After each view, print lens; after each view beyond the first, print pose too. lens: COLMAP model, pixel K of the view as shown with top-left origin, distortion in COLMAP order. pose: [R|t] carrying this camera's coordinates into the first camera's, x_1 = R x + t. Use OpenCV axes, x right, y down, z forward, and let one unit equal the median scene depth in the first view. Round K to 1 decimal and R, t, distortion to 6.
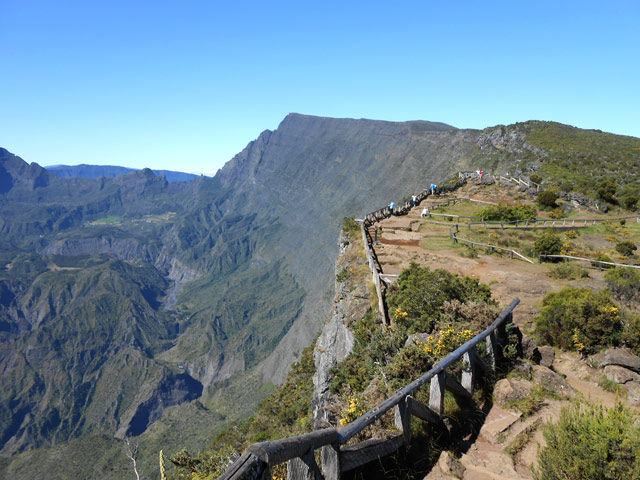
lens RADIAL K [[488.3, 0, 320.0], [0, 488.3, 240.0], [0, 0, 1]] dist [-0.048763, 0.006108]
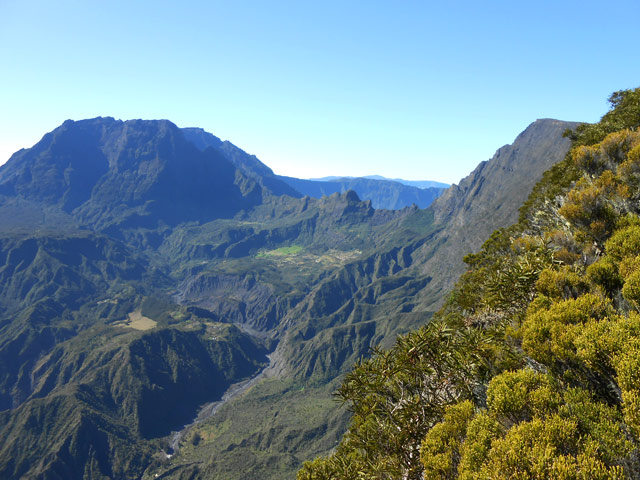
lens RADIAL K [[488.3, 0, 320.0], [0, 488.3, 240.0], [0, 0, 1]] dist [-0.048763, 0.006108]
pose [[0.794289, 0.118312, -0.595909, 0.104158], [-0.131694, 0.991063, 0.021230, -0.081999], [0.593095, 0.061615, 0.802771, 0.343170]]
